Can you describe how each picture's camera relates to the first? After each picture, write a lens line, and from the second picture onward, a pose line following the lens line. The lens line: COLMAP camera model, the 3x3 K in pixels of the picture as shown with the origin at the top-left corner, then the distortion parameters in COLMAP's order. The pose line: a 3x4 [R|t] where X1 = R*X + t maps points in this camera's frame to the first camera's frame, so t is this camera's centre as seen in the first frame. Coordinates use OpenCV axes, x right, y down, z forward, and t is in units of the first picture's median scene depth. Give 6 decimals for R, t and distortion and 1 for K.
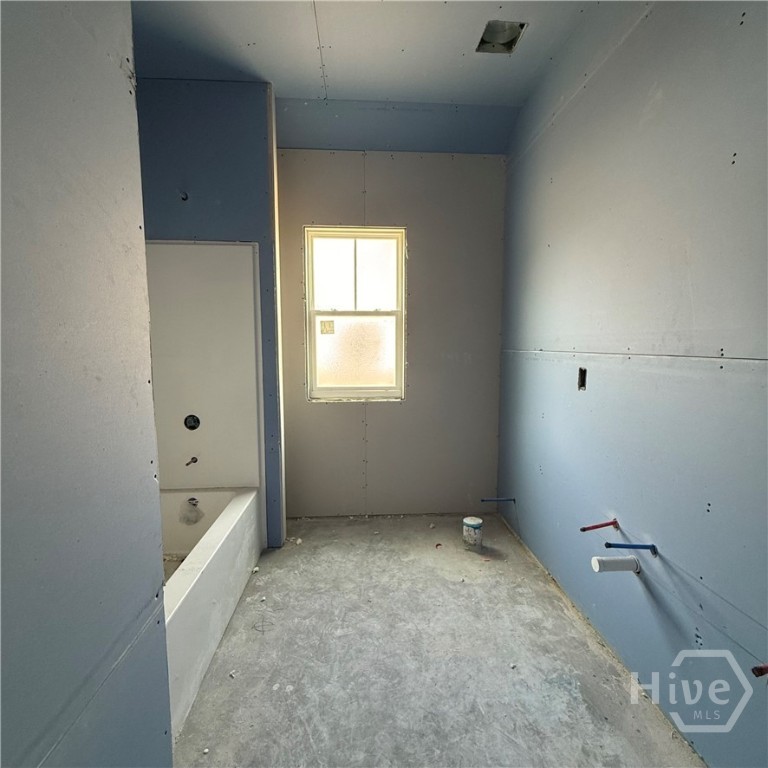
lens RADIAL K [[408.8, 0, 383.0], [0, 408.8, 384.3], [0, 0, 1]] dist [0.001520, 0.001060]
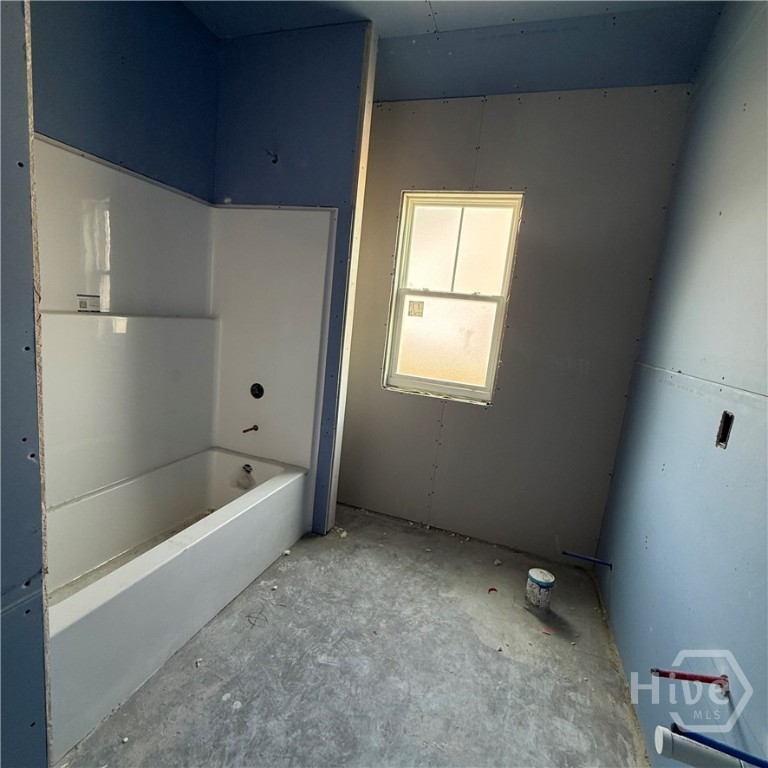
lens RADIAL K [[408.8, 0, 384.4], [0, 408.8, 382.6], [0, 0, 1]] dist [0.001520, 0.001060]
pose [[0.919211, 0.159676, -0.359937, 0.178778], [-0.144206, 0.987095, 0.069623, -0.041396], [0.366409, -0.012094, 0.930375, 0.186778]]
